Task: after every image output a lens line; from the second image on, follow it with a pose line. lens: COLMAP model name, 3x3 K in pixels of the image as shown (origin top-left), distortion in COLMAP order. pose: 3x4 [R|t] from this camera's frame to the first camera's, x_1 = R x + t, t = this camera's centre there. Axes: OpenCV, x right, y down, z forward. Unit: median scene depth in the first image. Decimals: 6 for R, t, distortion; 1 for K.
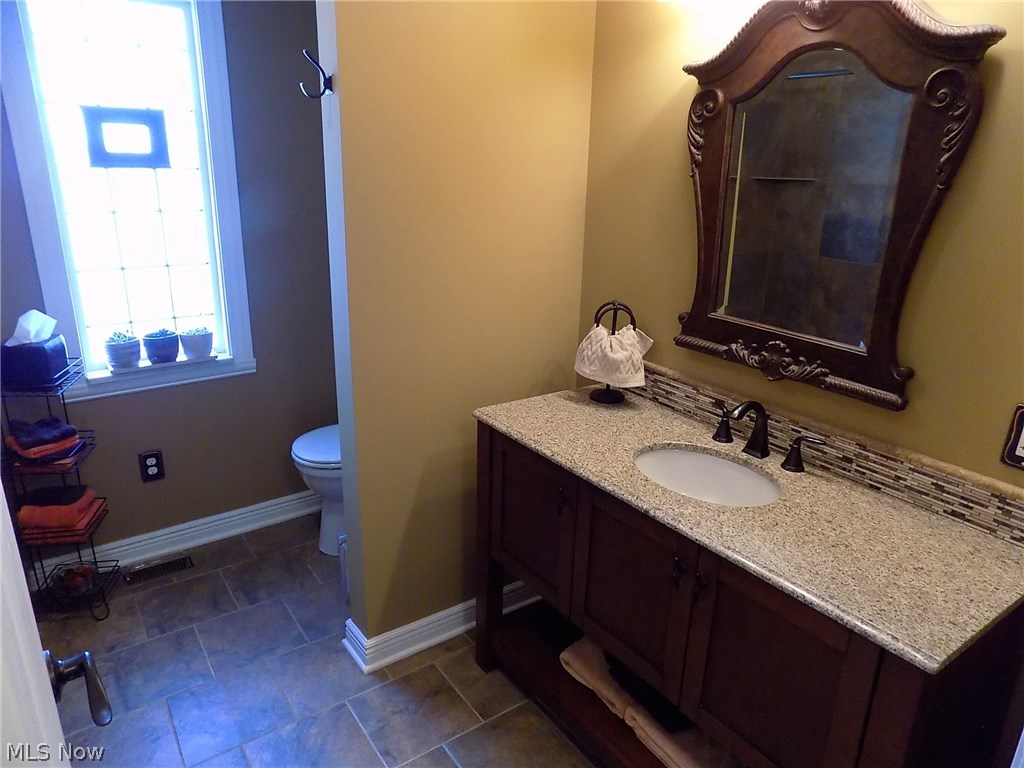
lens RADIAL K [[683.6, 0, 511.4], [0, 683.6, 381.3], [0, 0, 1]] dist [0.001422, 0.005449]
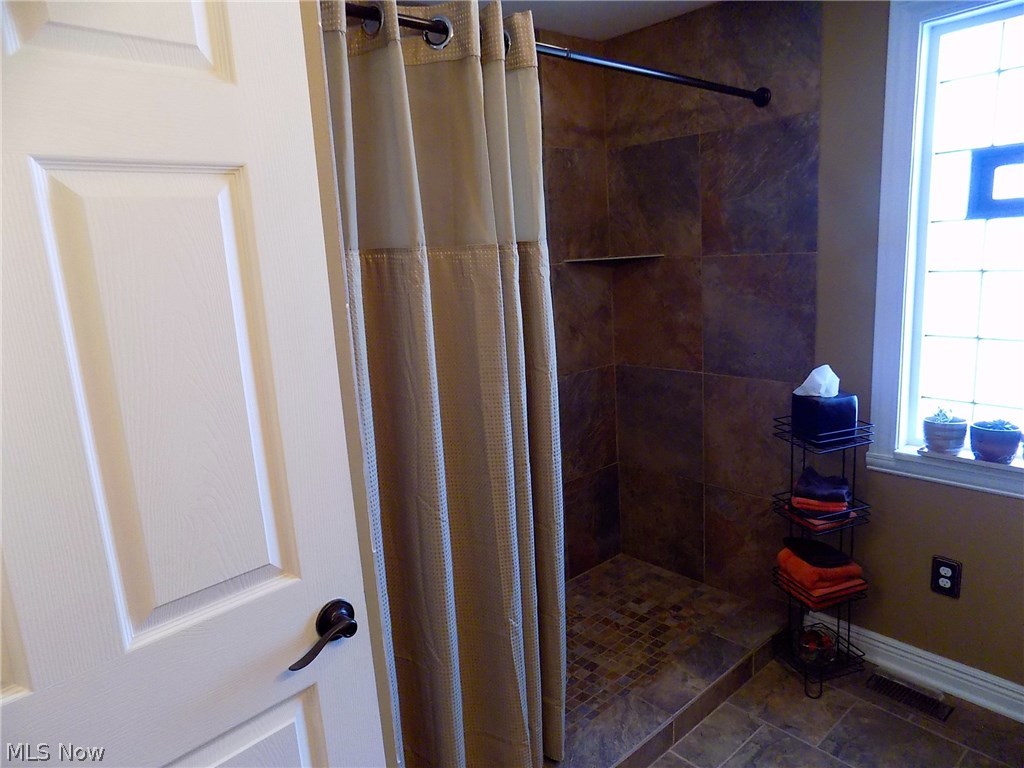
lens RADIAL K [[683.6, 0, 513.1], [0, 683.6, 384.8], [0, 0, 1]] dist [0.001422, 0.005449]
pose [[0.122670, 0.180261, -0.975939, 0.181504], [-0.261613, 0.954459, 0.143411, -0.083955], [0.957346, 0.237726, 0.164243, 0.345035]]
